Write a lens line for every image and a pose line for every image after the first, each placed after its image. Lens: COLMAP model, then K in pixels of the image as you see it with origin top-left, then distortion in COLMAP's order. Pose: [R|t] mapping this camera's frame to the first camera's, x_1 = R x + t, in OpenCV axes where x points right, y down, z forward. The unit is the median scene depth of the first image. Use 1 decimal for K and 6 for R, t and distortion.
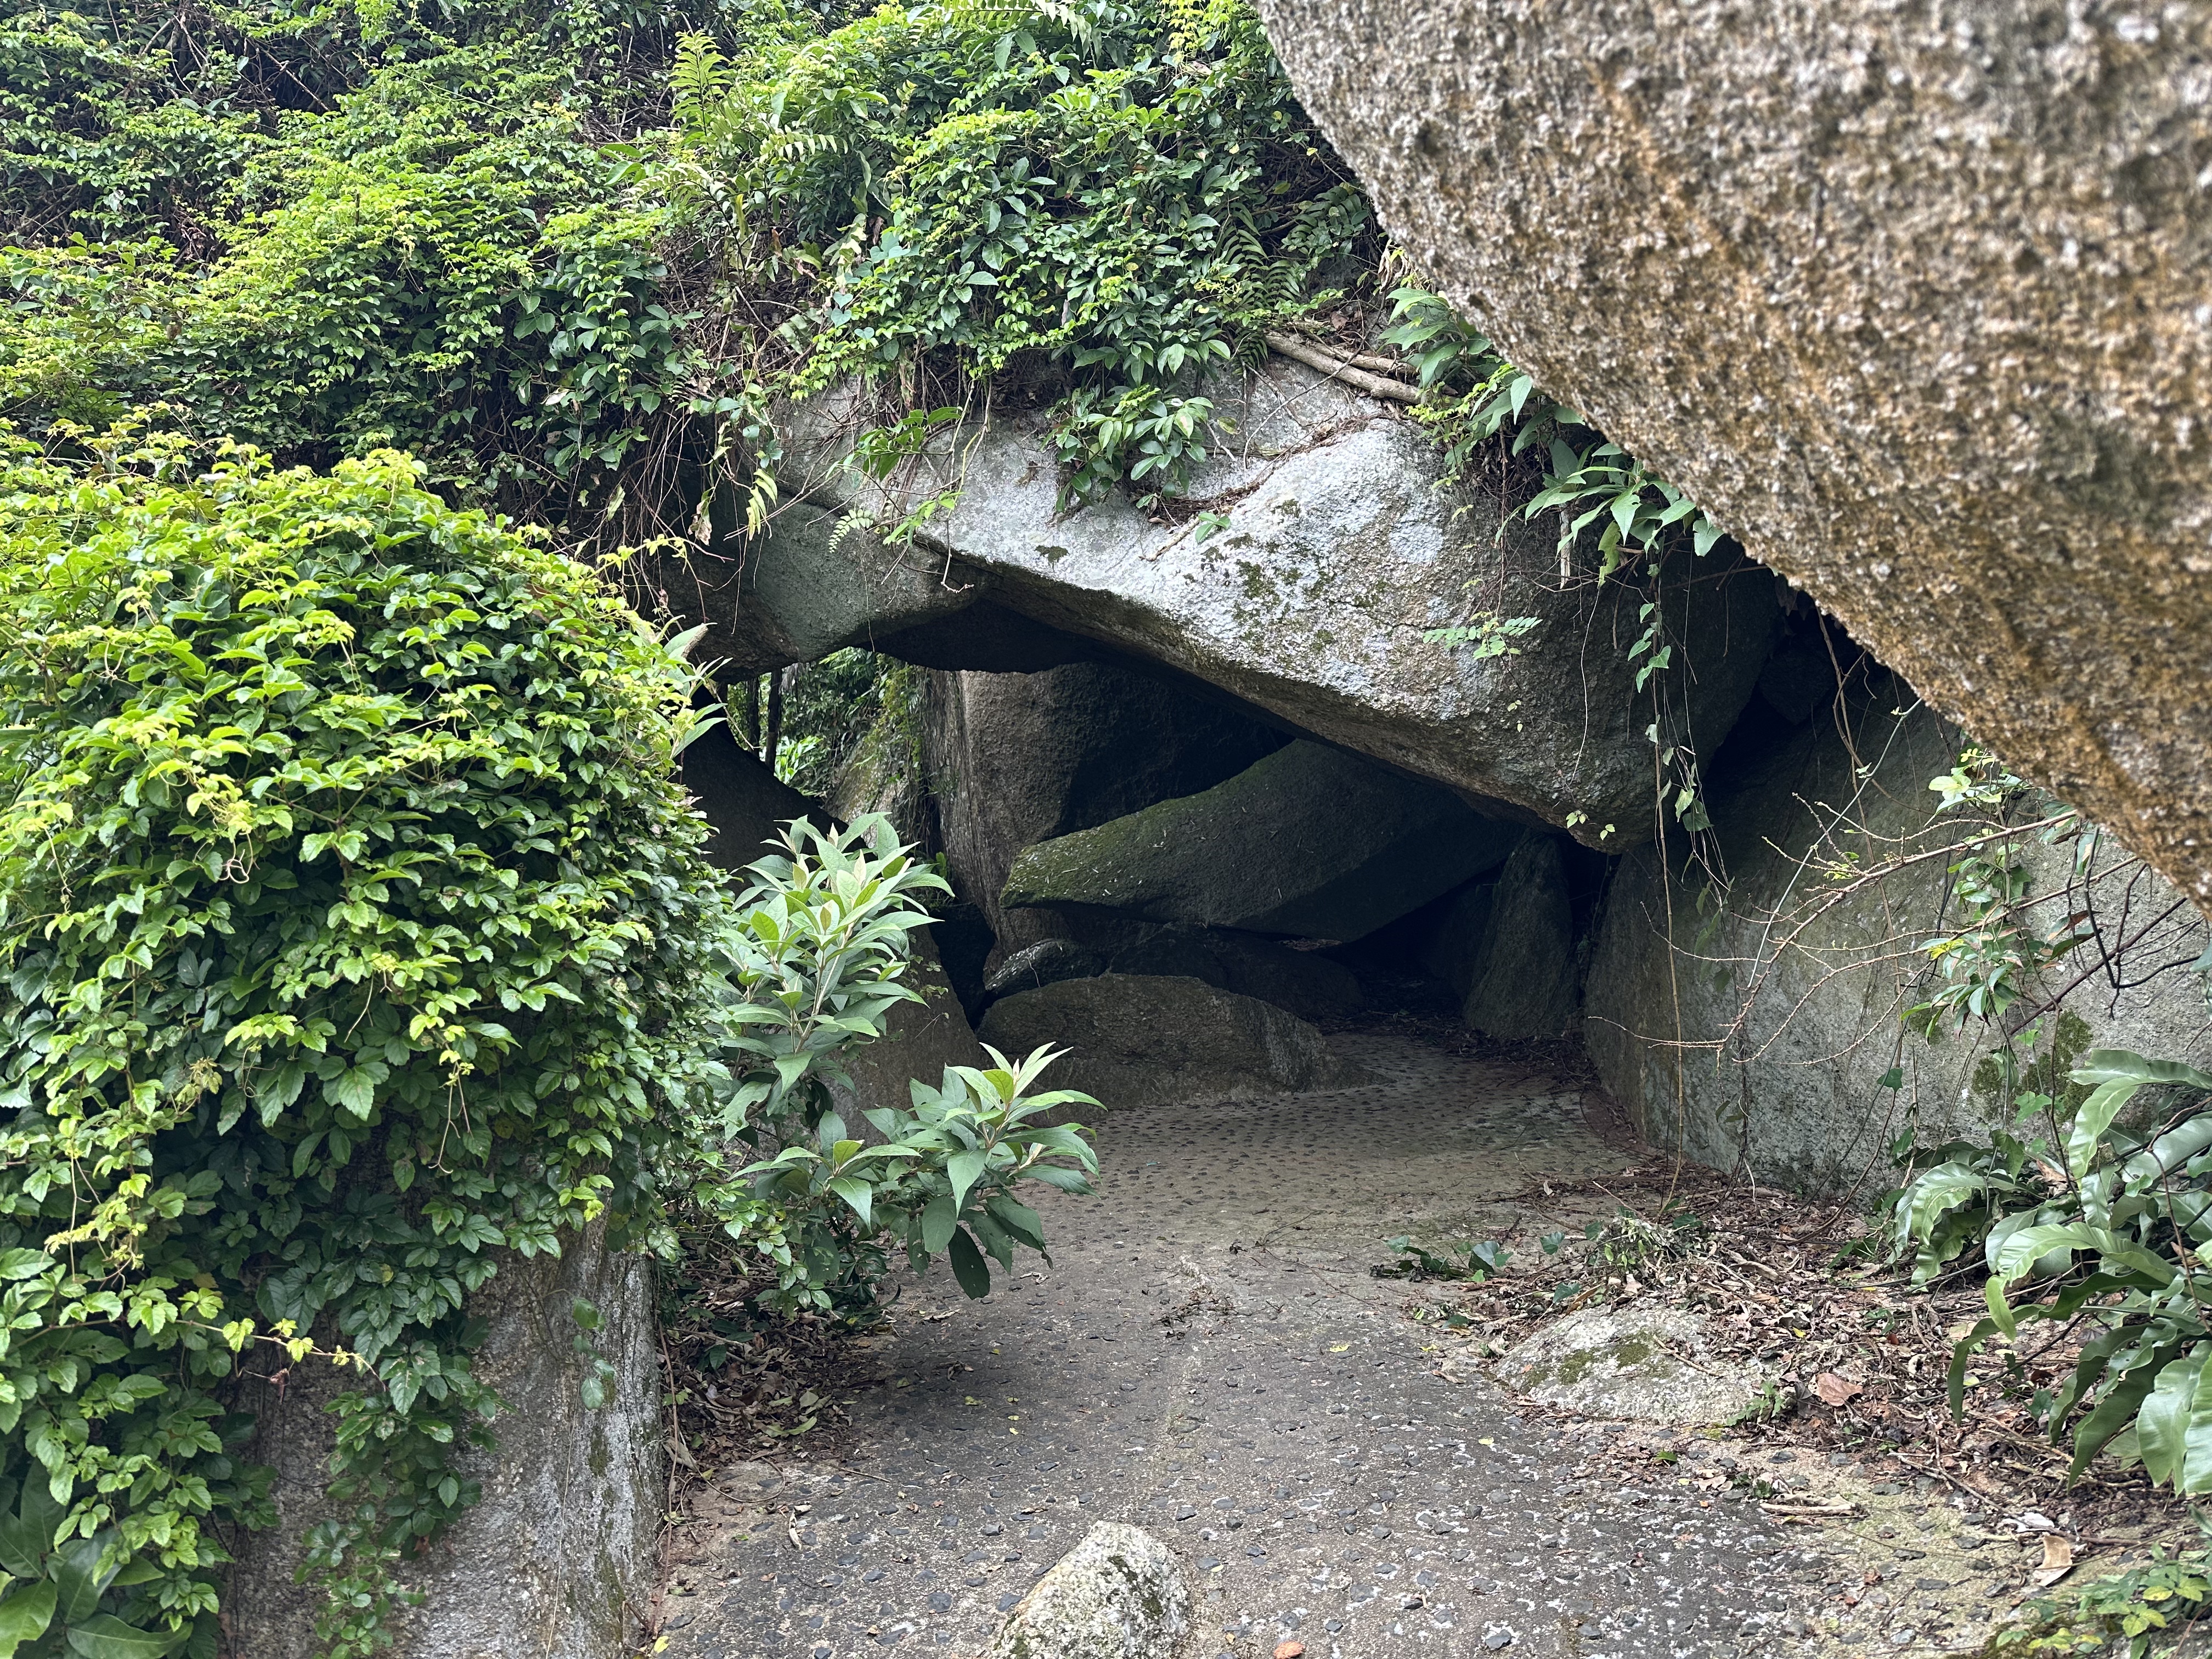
lens RADIAL K [[1579.6, 0, 1118.2], [0, 1579.6, 833.3], [0, 0, 1]] dist [0.050709, -0.025401]
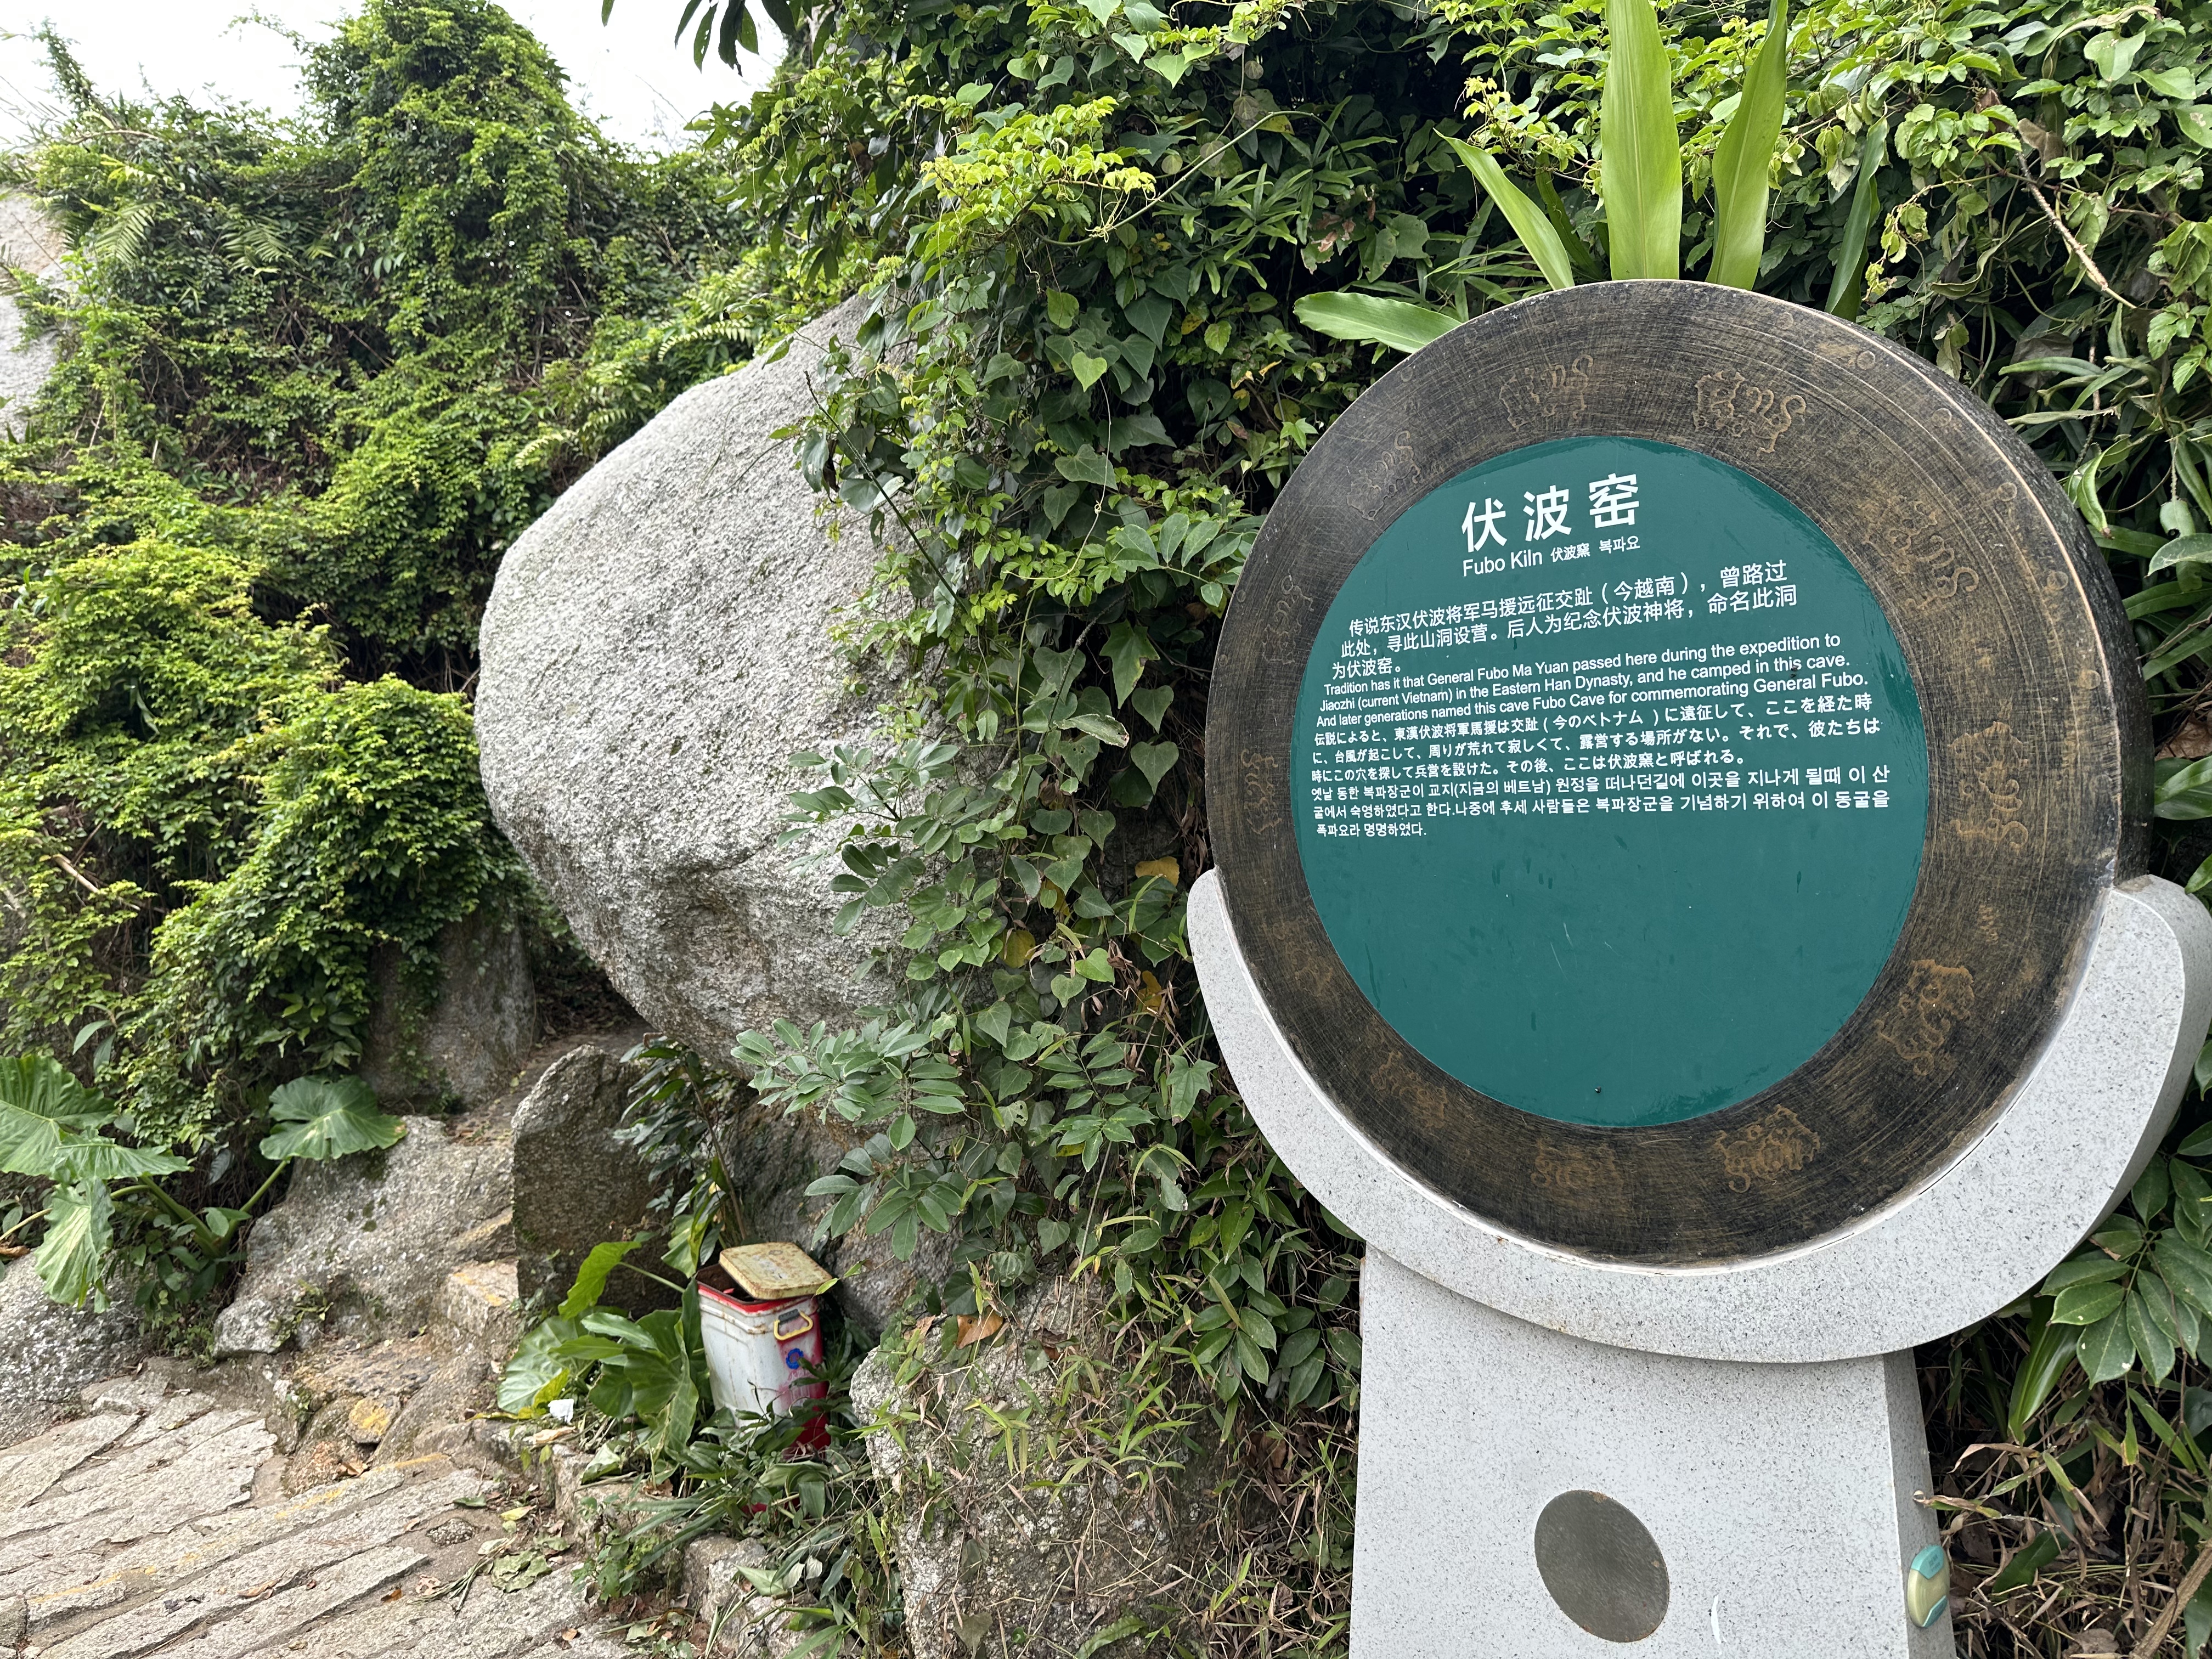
lens RADIAL K [[1579.6, 0, 1095.5], [0, 1579.6, 829.7], [0, 0, 1]] dist [0.050709, -0.025401]
pose [[0.997548, -0.017729, -0.067701, 1.257020], [0.023892, 0.995533, 0.091336, -0.206918], [0.065780, -0.092730, 0.993516, -2.302664]]
